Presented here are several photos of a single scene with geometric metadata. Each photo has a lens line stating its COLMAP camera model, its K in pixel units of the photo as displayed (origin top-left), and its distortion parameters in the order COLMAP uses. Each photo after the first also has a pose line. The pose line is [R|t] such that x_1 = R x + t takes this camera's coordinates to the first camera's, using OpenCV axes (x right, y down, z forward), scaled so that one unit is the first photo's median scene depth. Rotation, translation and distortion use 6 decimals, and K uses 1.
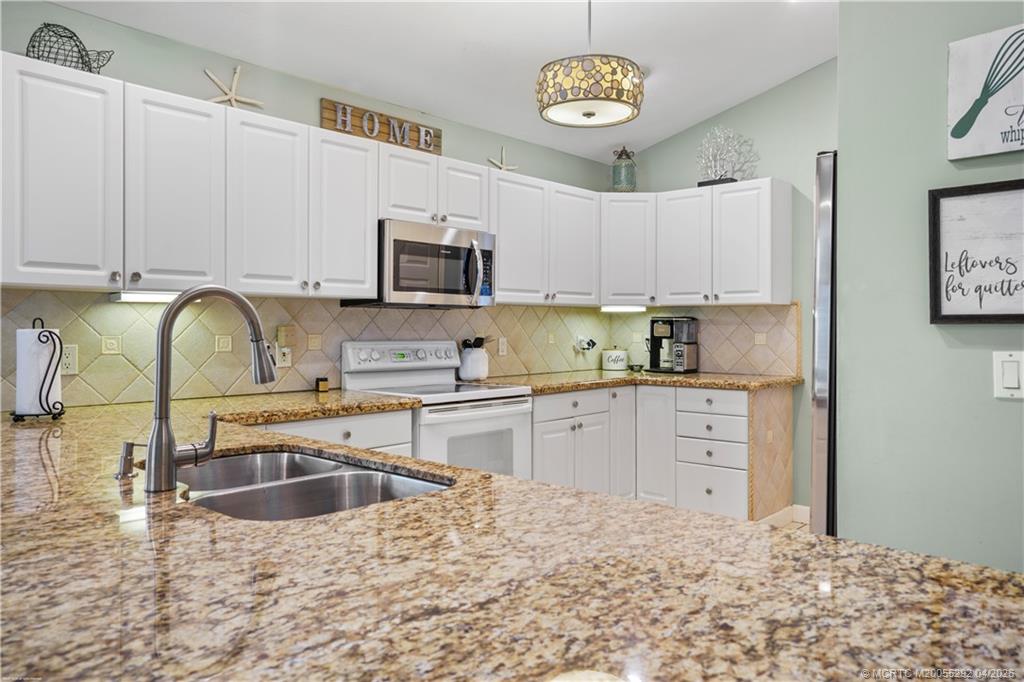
lens RADIAL K [[717.3, 0, 512.0], [0, 717.3, 341.0], [0, 0, 1]] dist [0.004593, 0.002686]
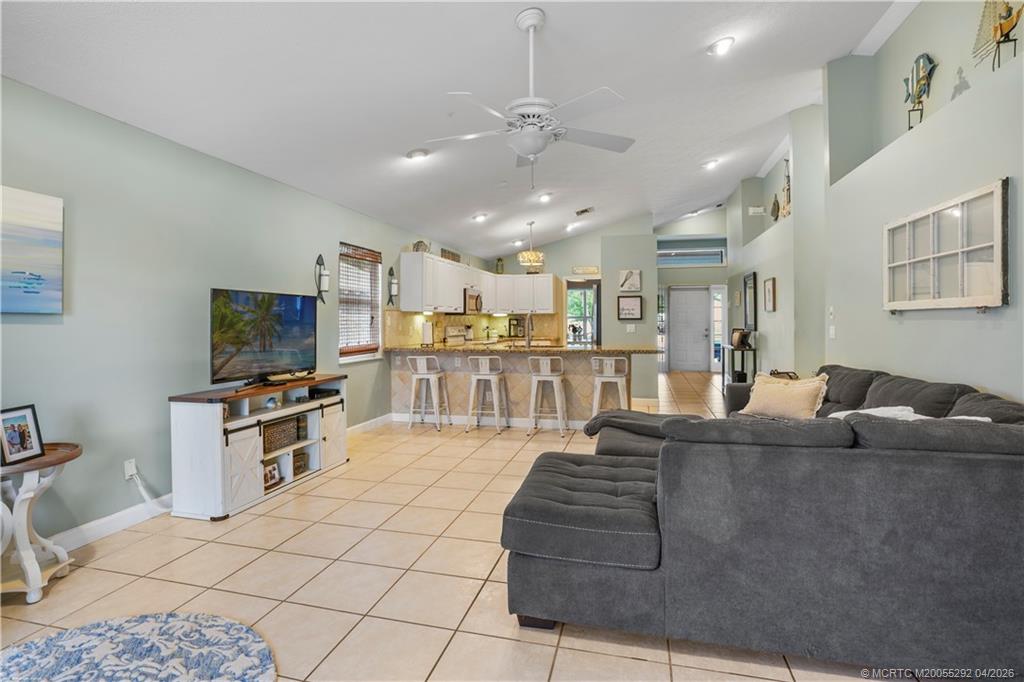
lens RADIAL K [[505.8, 0, 511.9], [0, 505.8, 320.6], [0, 0, 1]] dist [-0.000073, -0.000010]
pose [[0.882616, -0.004661, 0.470071, -1.012864], [0.015362, 0.999703, -0.018932, 0.021907], [-0.469843, 0.023931, 0.882425, -1.058020]]
